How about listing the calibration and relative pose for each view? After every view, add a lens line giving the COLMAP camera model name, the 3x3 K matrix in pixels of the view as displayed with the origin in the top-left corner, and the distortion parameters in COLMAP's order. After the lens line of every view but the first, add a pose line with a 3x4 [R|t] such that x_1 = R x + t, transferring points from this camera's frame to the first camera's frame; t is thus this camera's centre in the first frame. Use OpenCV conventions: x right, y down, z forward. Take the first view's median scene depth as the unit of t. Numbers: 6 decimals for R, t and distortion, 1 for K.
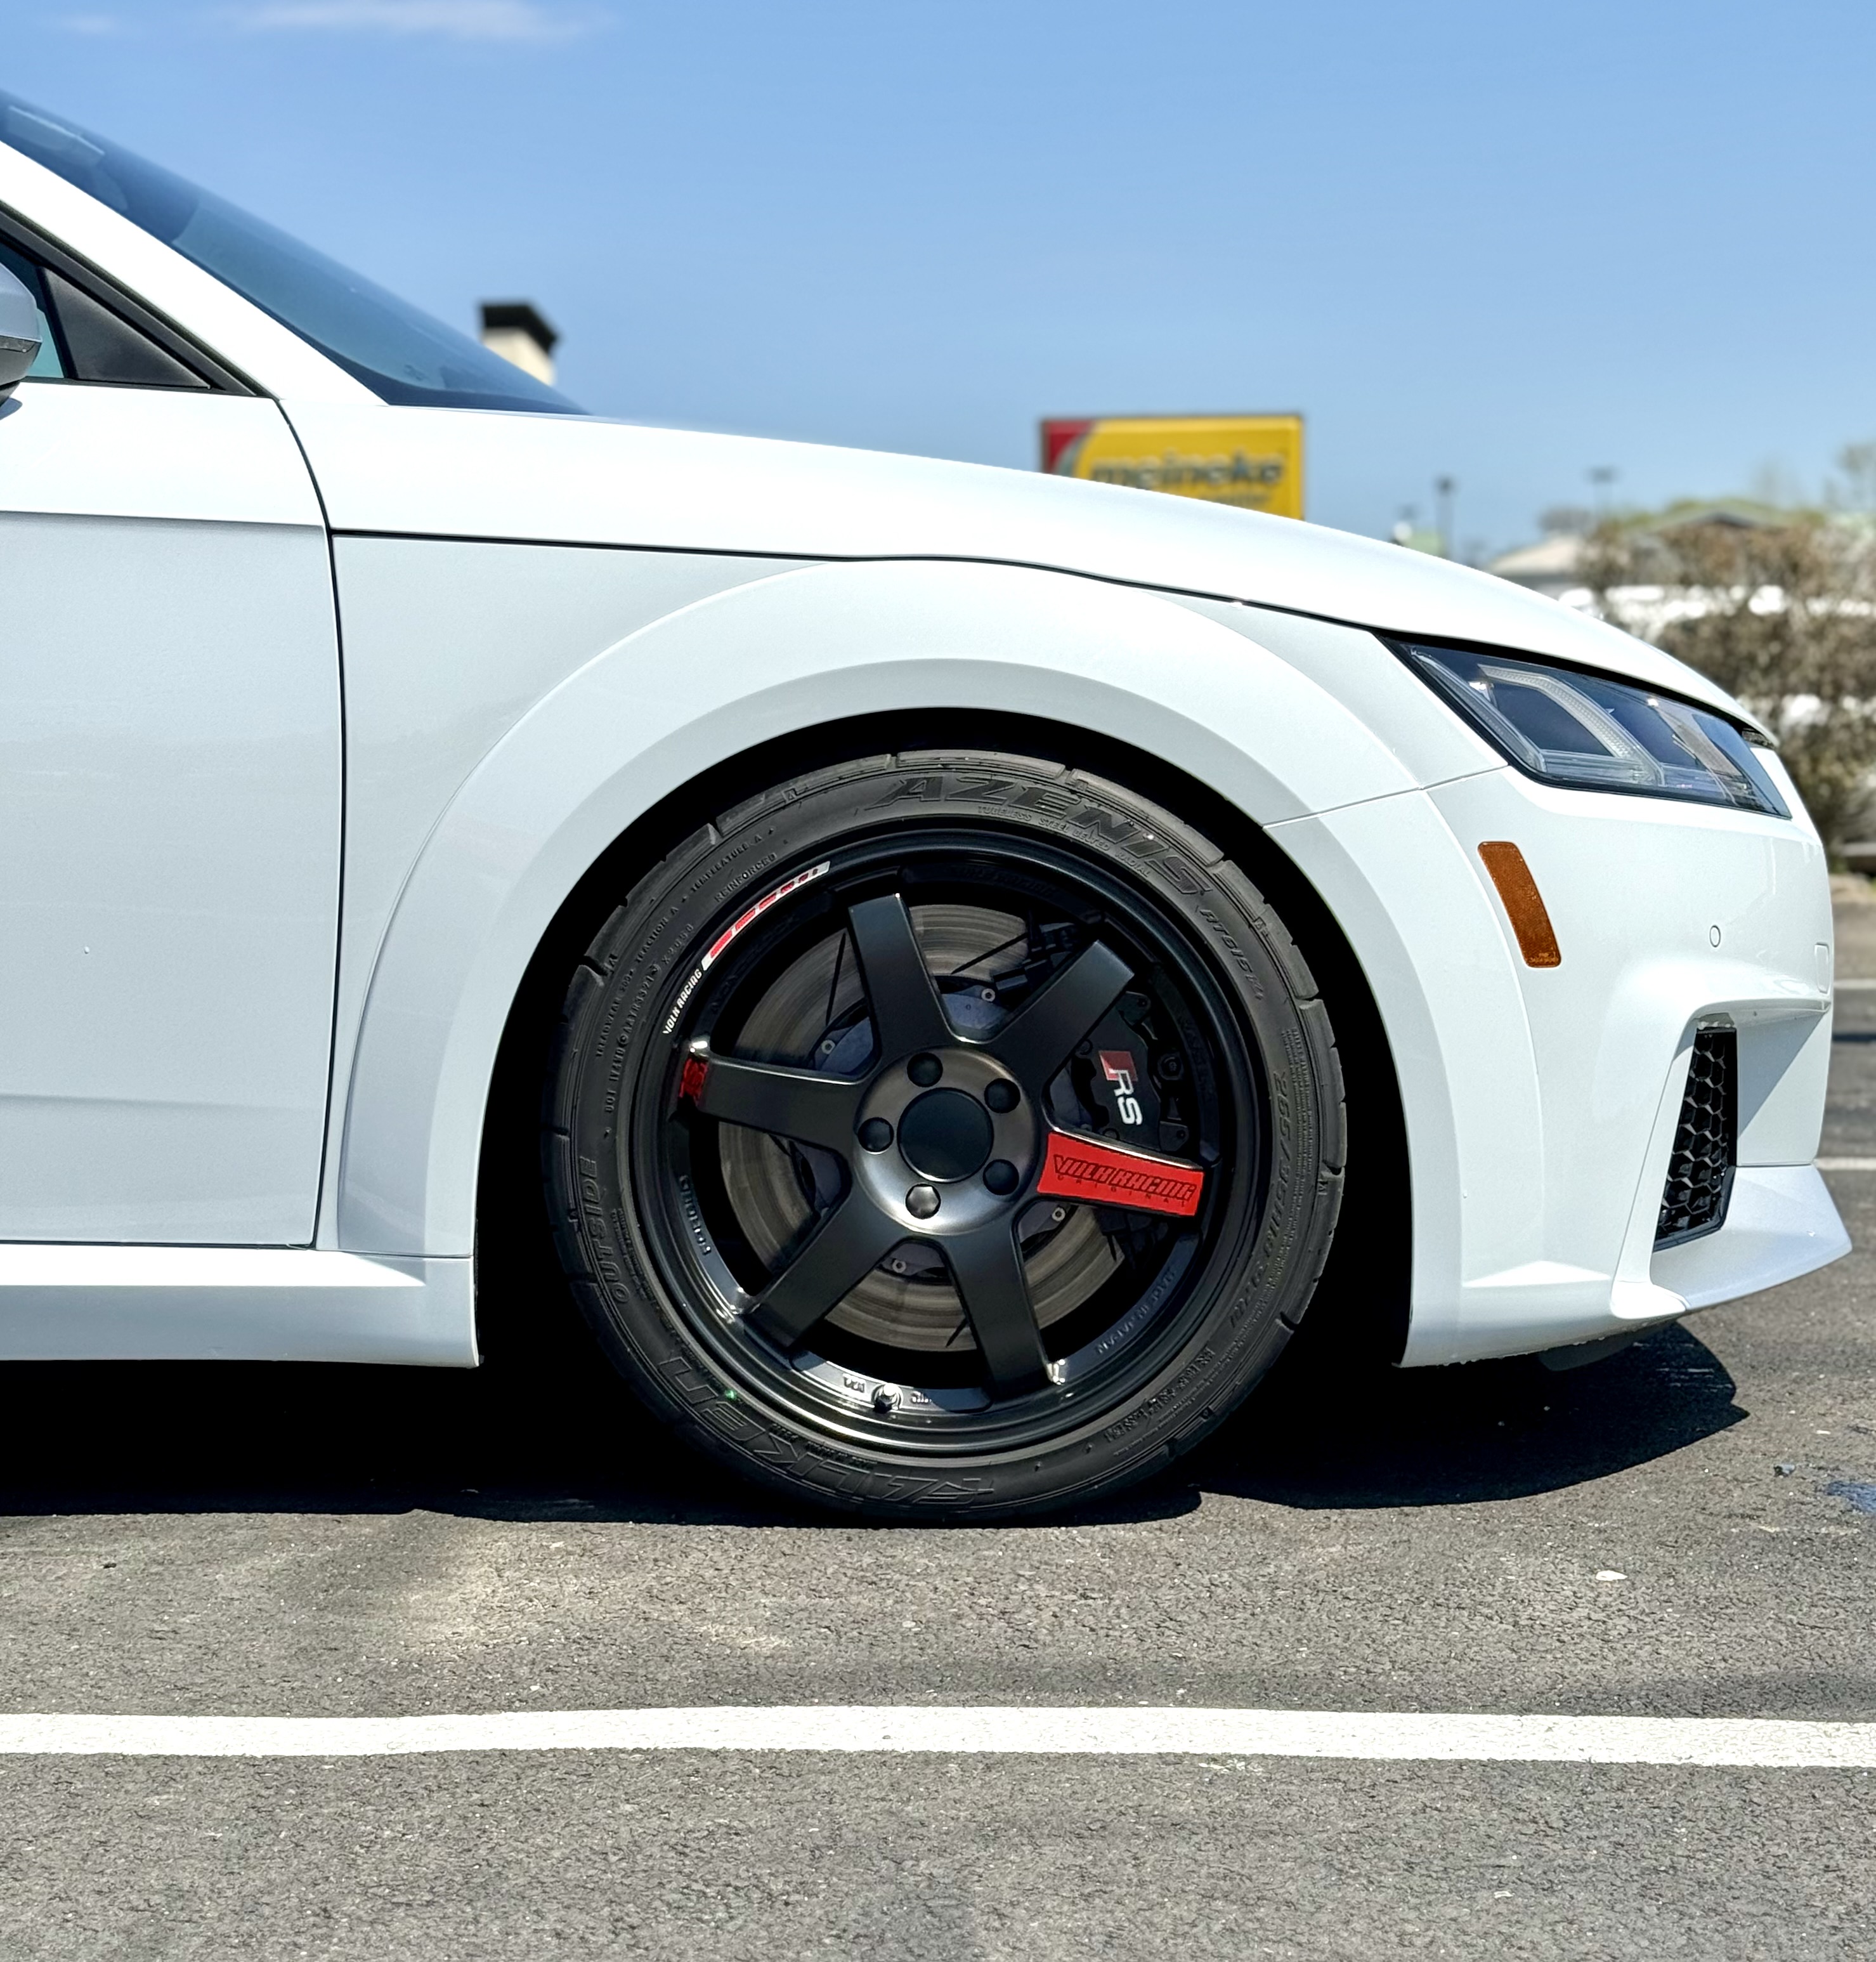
lens RADIAL K [[3505.8, 0, 944.5], [0, 3505.8, 972.7], [0, 0, 1]] dist [0.134811, 0.000000]
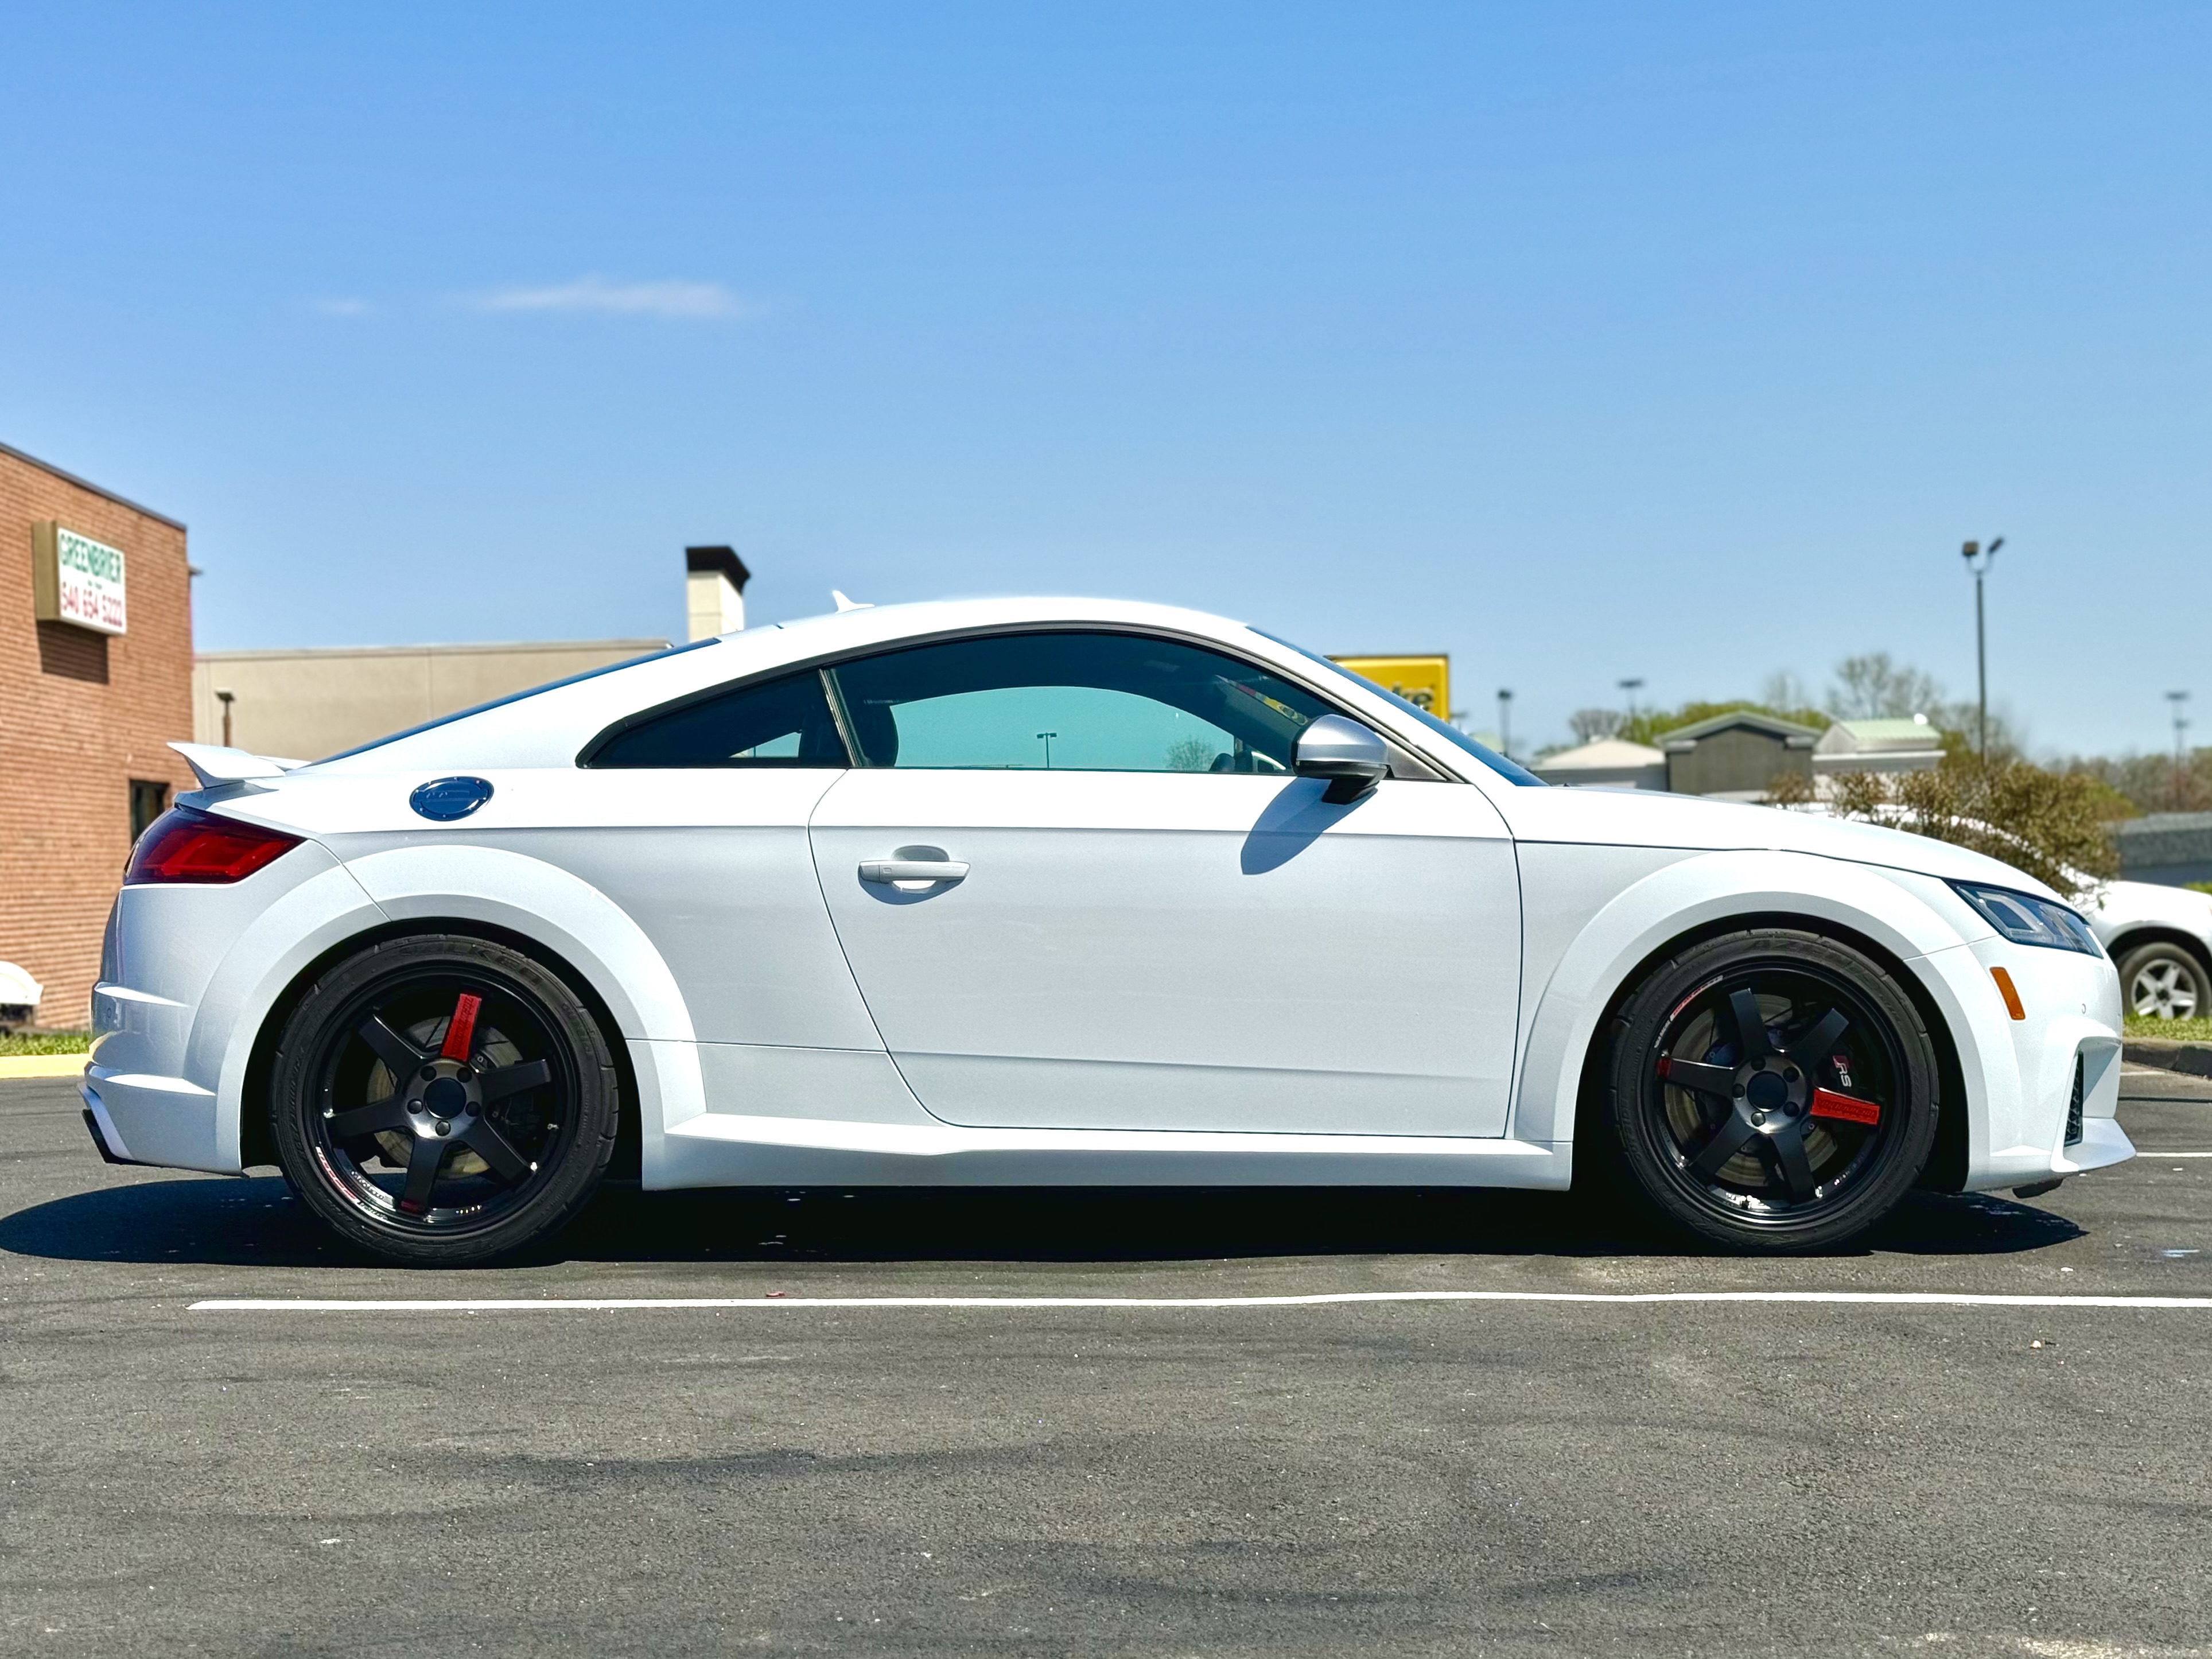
lens RADIAL K [[3068.6, 0, 1099.8], [0, 3068.6, 830.0], [0, 0, 1]] dist [0.124569, 0.000000]
pose [[0.999950, -0.005500, 0.008385, -0.467461], [0.006266, 0.995529, -0.094251, 0.064446], [-0.007829, 0.094299, 0.995513, -1.090484]]
